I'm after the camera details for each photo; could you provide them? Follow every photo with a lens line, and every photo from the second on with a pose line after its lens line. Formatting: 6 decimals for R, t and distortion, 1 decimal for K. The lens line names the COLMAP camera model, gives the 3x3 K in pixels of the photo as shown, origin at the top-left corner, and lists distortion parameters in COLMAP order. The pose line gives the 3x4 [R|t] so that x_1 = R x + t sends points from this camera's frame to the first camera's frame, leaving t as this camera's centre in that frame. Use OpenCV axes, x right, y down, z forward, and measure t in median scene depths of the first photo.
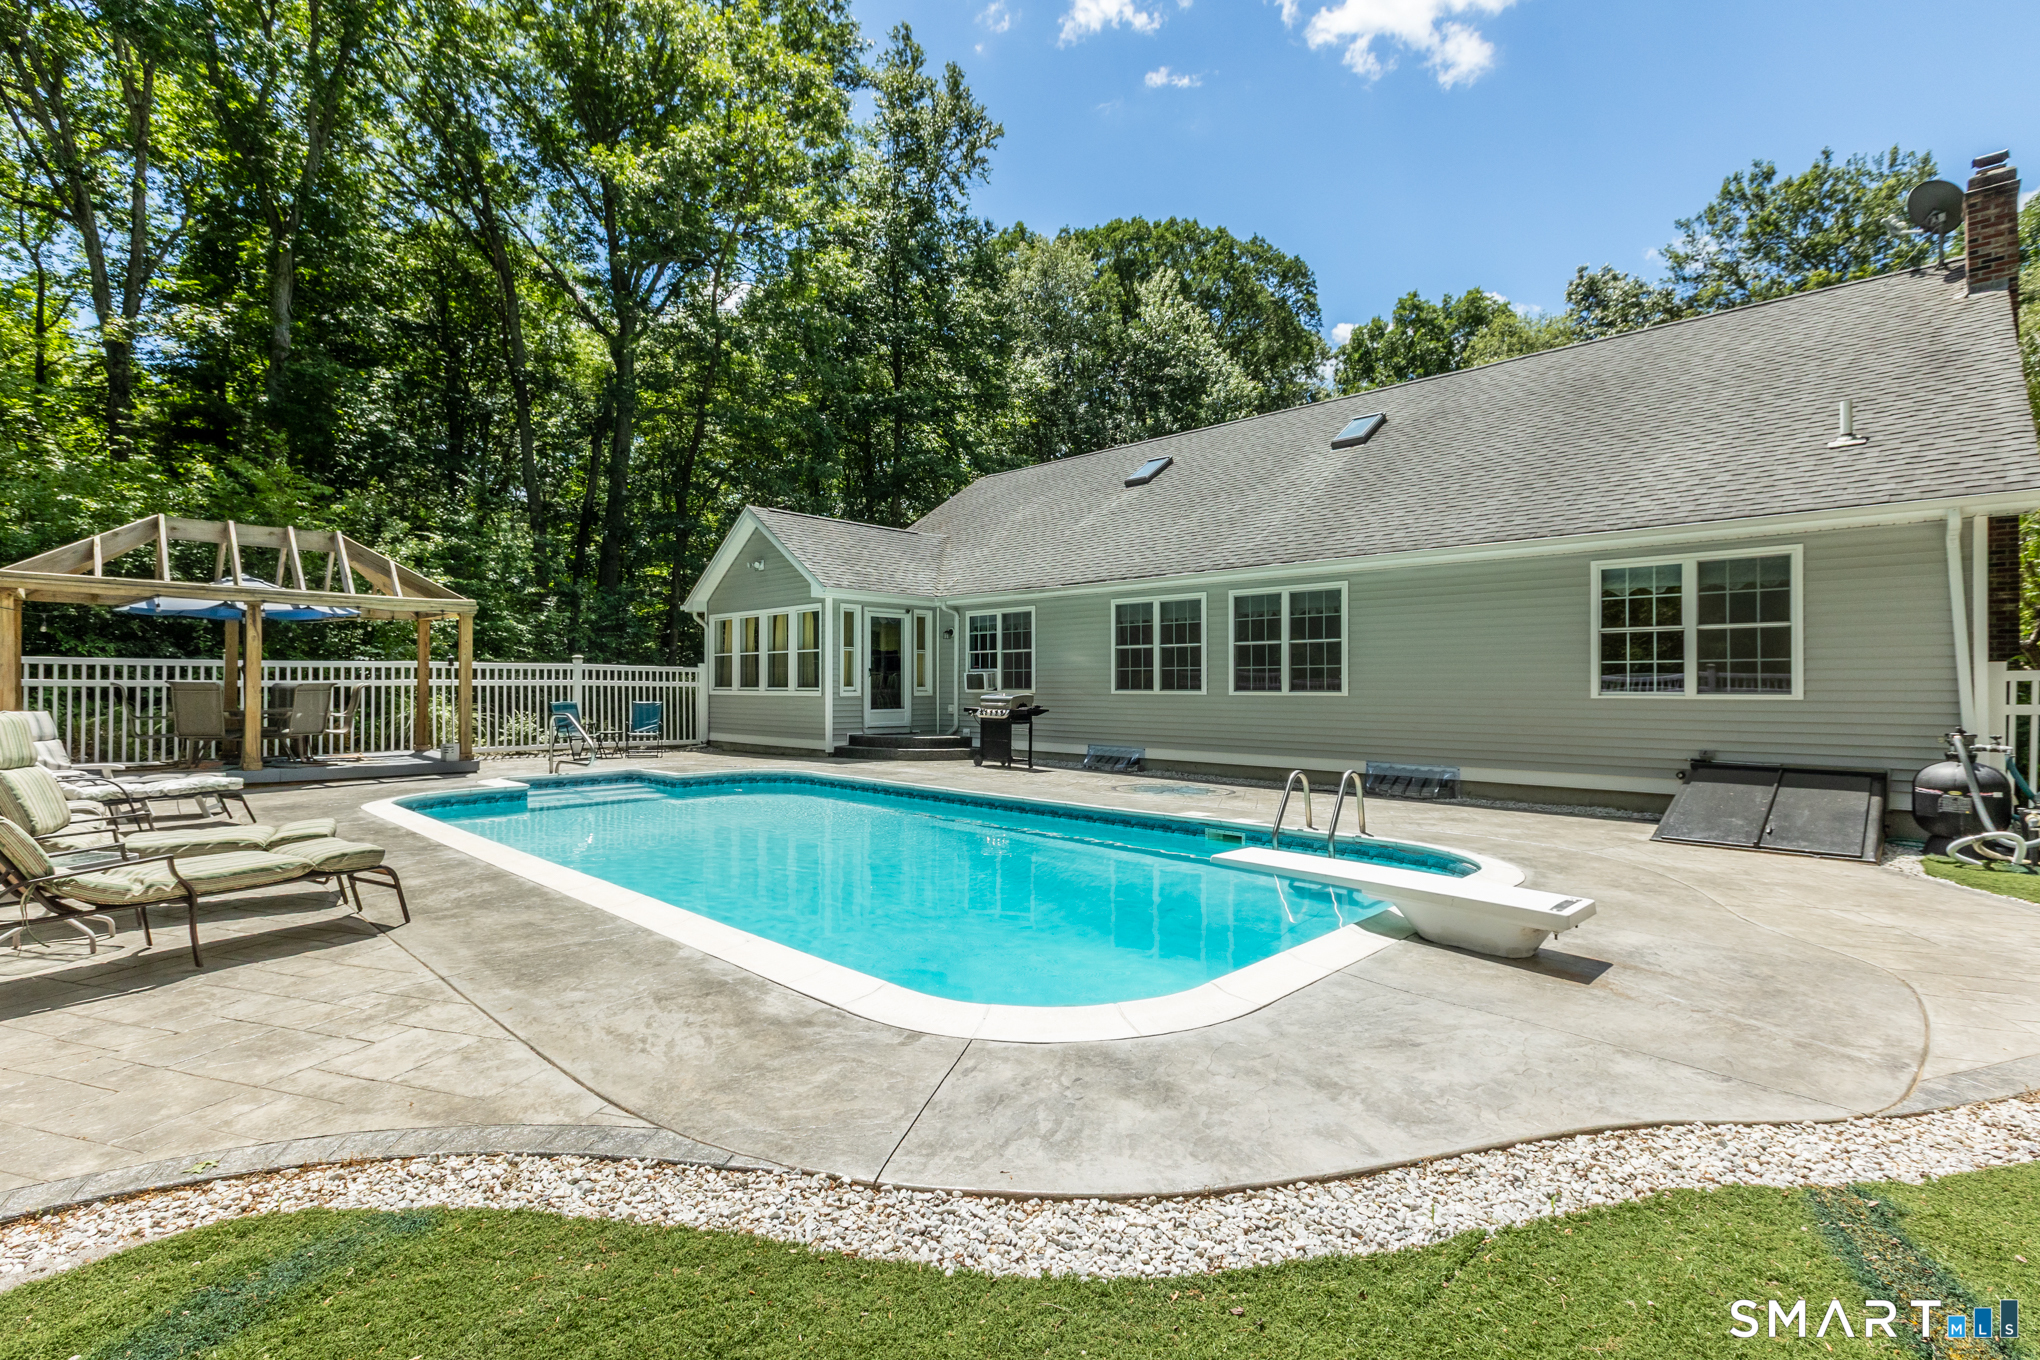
lens RADIAL K [[981.2, 0, 1020.0], [0, 981.2, 680.0], [0, 0, 1]] dist [-0.001215, -0.000544]
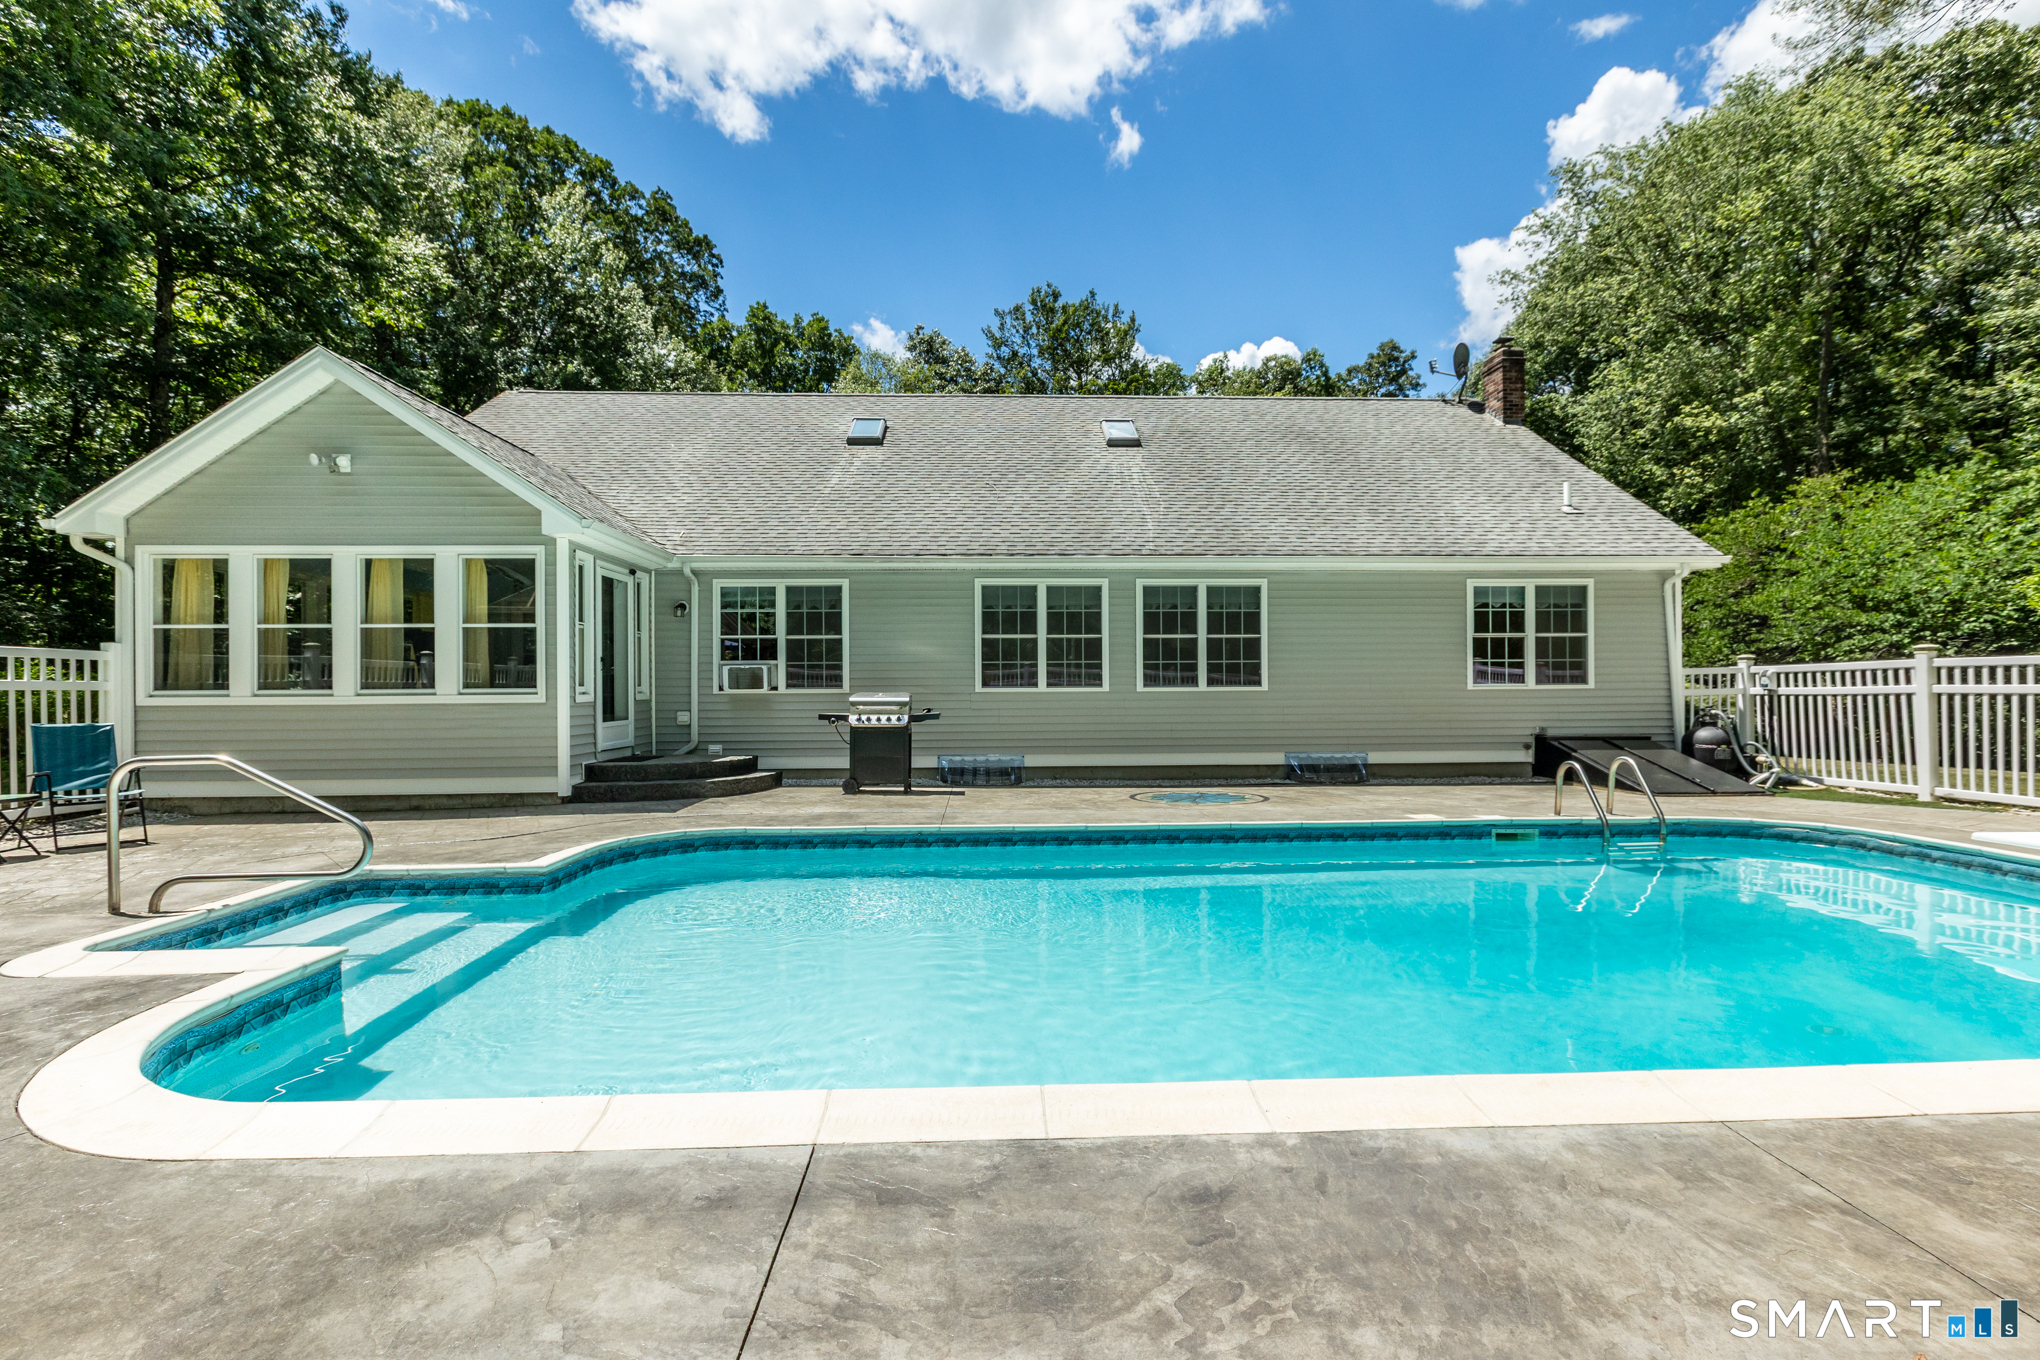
lens RADIAL K [[930.2, 0, 1020.7], [0, 930.2, 685.0], [0, 0, 1]] dist [0.000310, -0.000067]
pose [[0.668493, -0.006247, 0.743693, -0.484637], [0.002082, 0.999977, 0.006529, 0.003178], [-0.743716, -0.002817, 0.668490, 0.459678]]
